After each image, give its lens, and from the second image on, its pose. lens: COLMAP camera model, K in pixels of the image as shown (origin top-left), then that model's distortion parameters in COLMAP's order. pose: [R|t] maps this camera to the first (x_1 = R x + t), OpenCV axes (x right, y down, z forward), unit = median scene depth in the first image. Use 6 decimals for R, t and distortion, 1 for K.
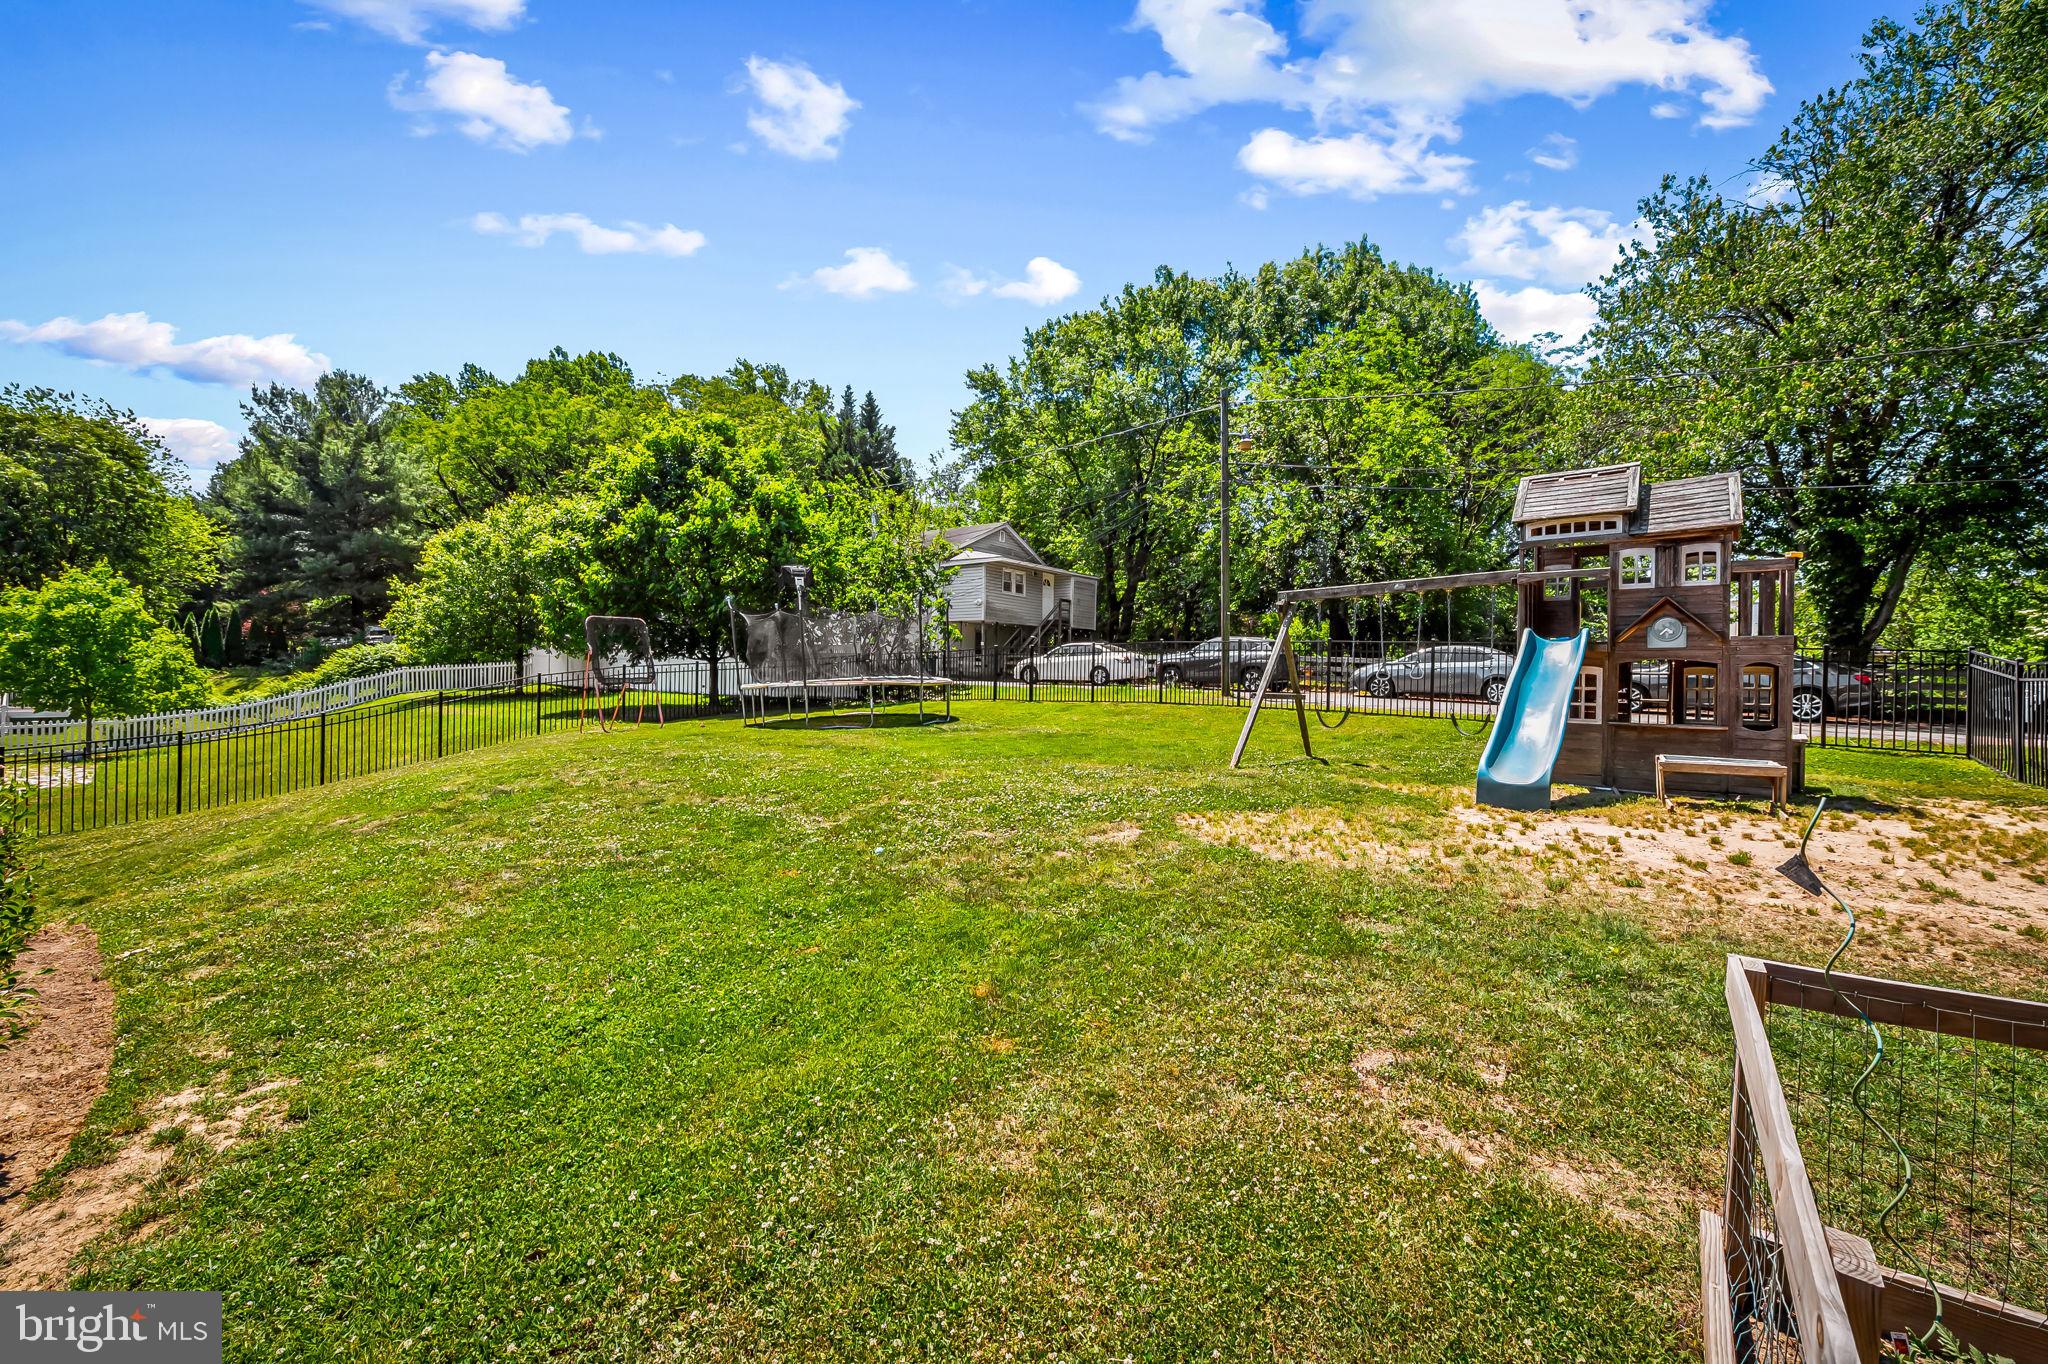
lens RADIAL K [[815.5, 0, 1001.8], [0, 815.5, 680.1], [0, 0, 1]] dist [-0.005358, -0.000887]
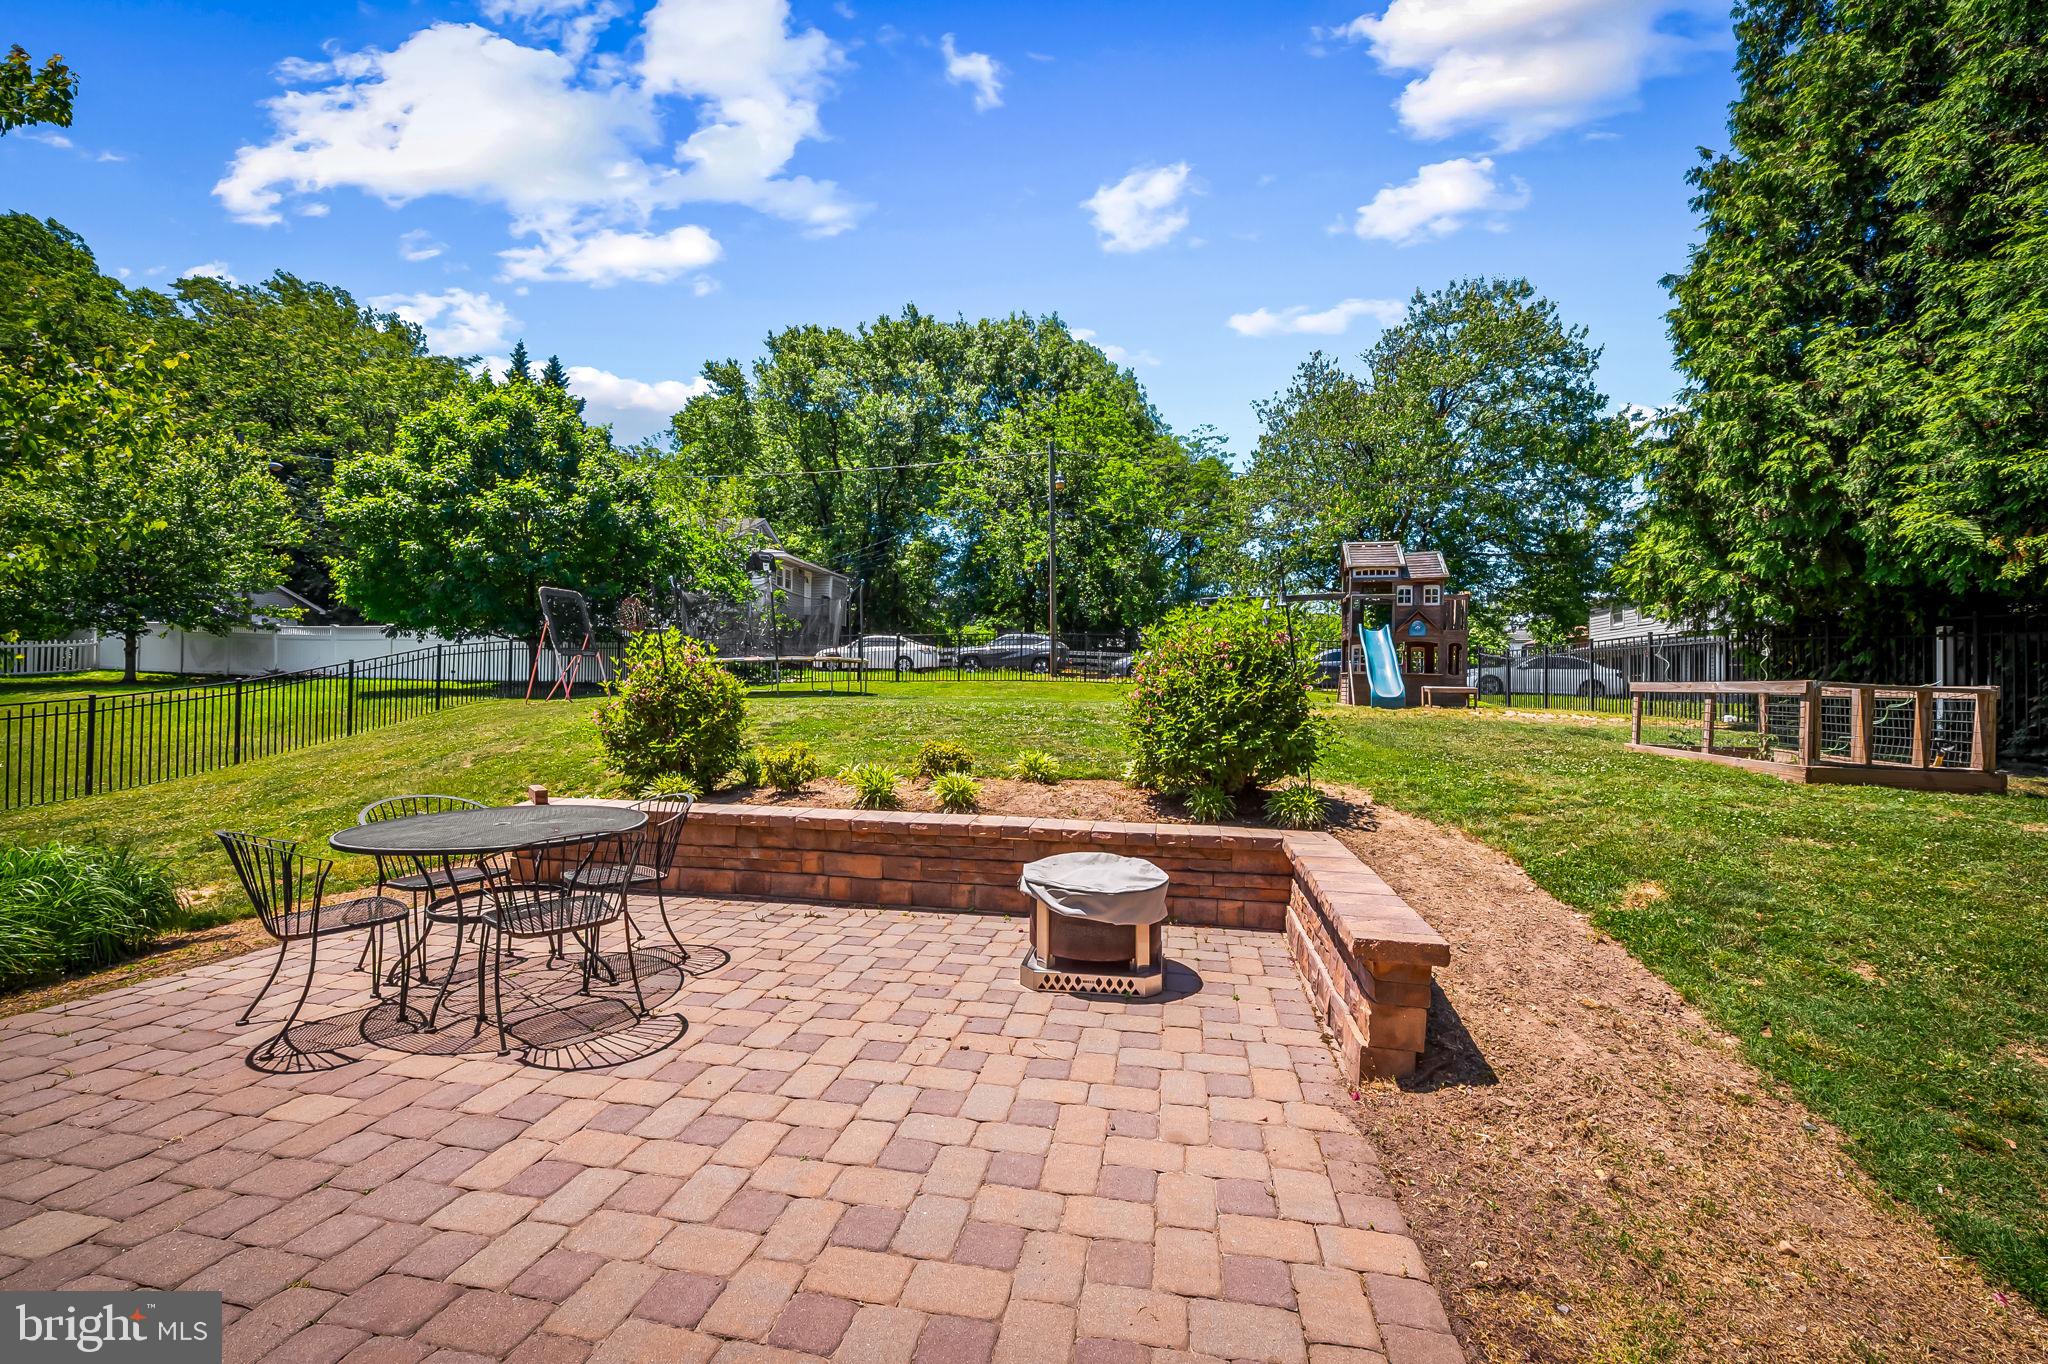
lens RADIAL K [[815.5, 0, 1005.7], [0, 815.5, 682.2], [0, 0, 1]] dist [-0.005358, -0.000887]
pose [[0.885612, 0.000881, 0.464425, -0.209808], [-0.000414, 0.999999, -0.001108, 0.015382], [-0.464425, 0.000789, 0.885612, -0.061332]]
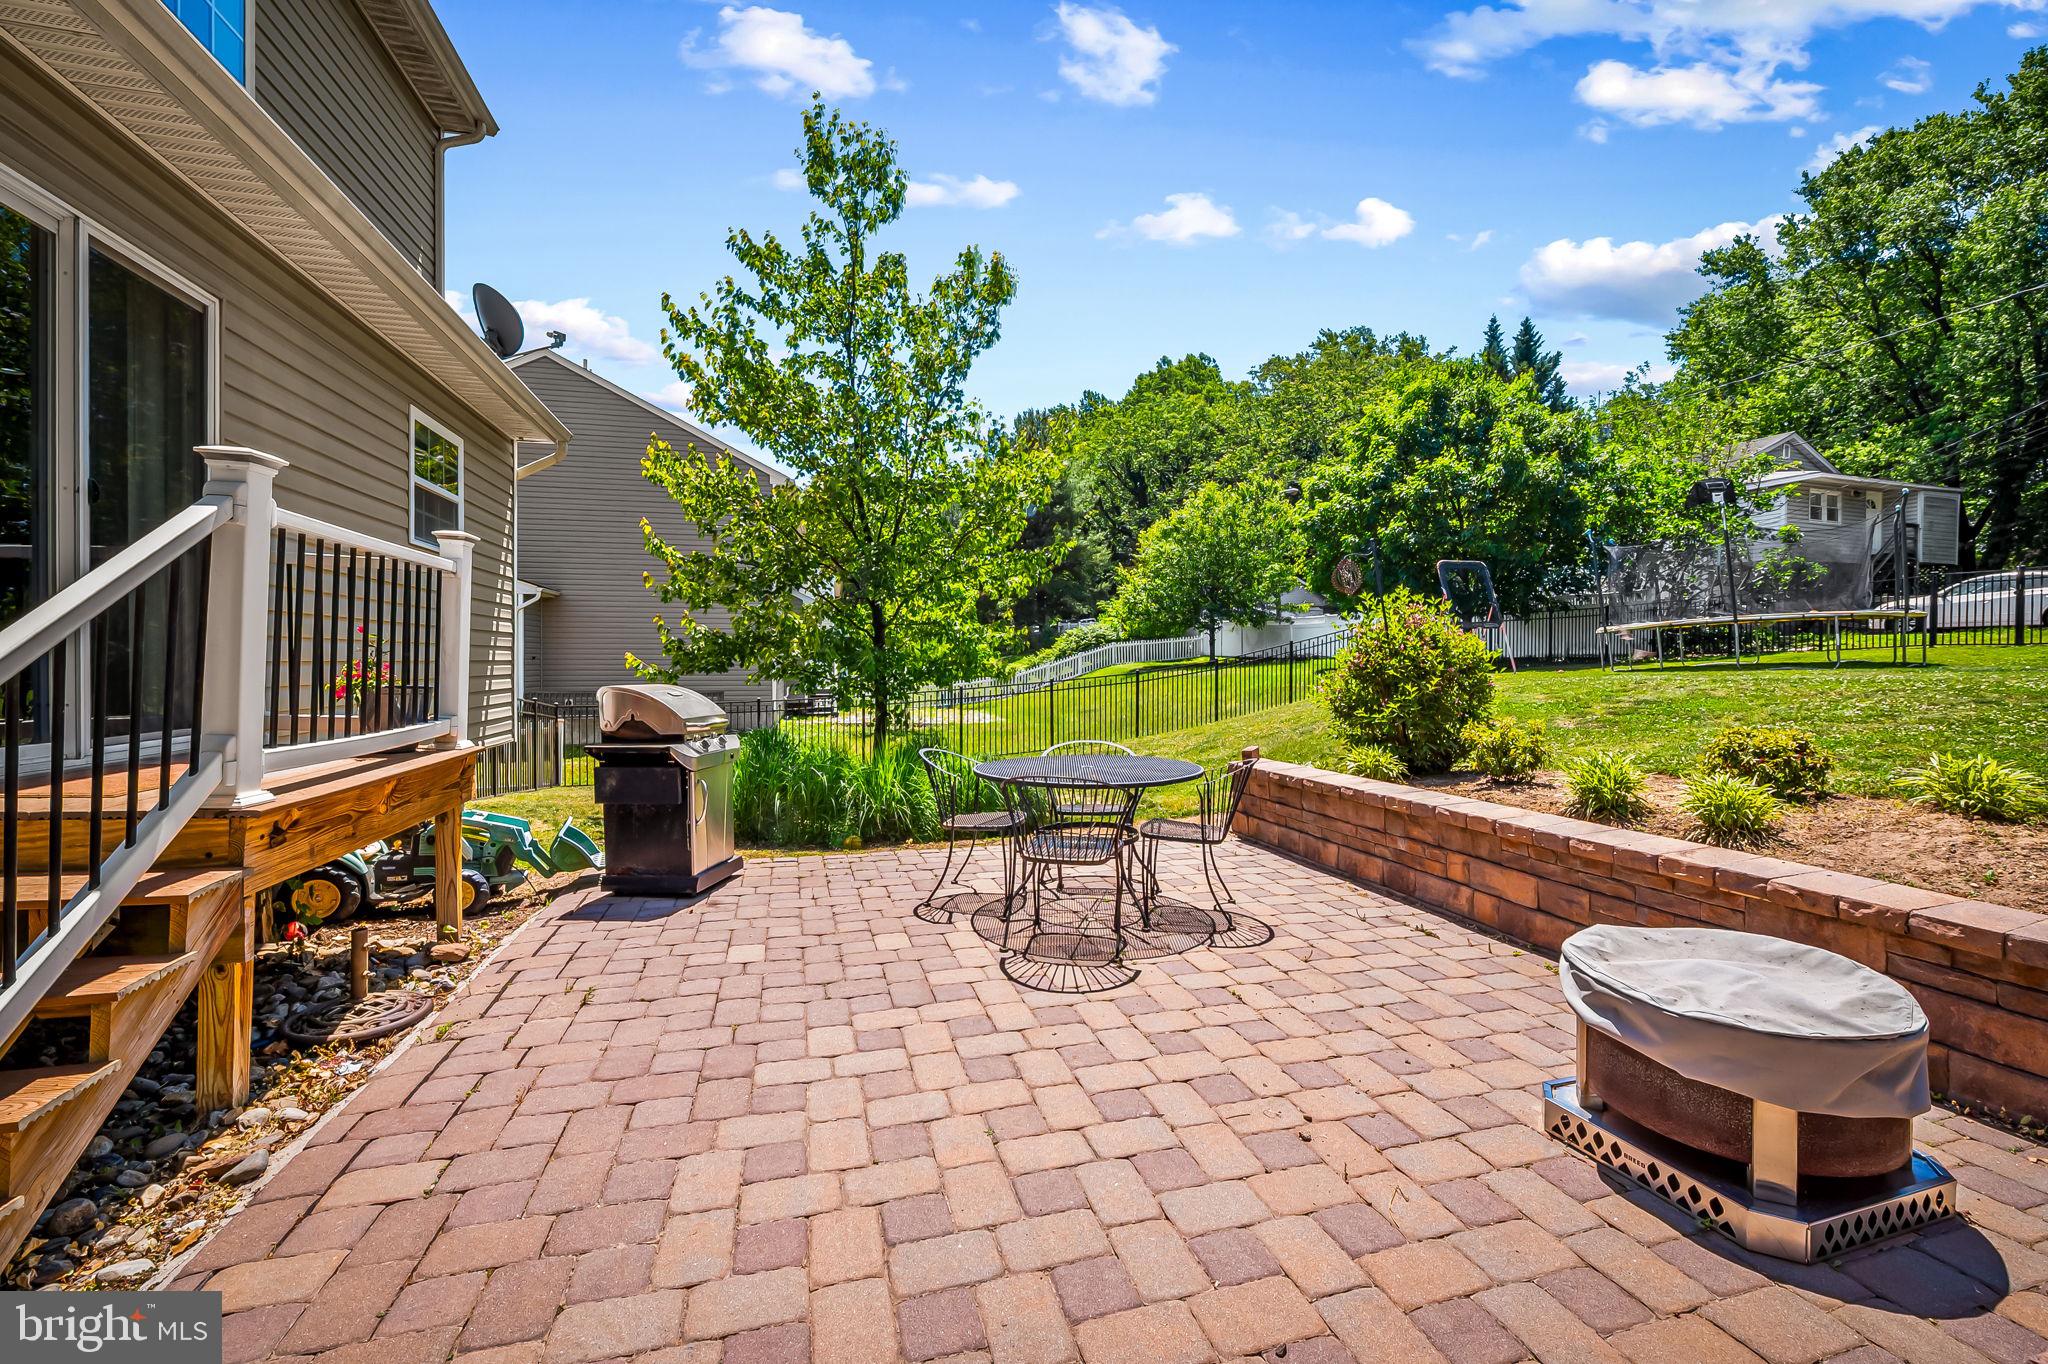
lens RADIAL K [[815.5, 0, 1020.6], [0, 815.5, 679.3], [0, 0, 1]] dist [-0.005358, -0.000887]
pose [[0.822044, -0.005859, -0.569394, -0.163414], [0.015985, 0.999790, 0.012790, 0.018122], [0.569200, -0.019616, 0.821965, -0.046769]]
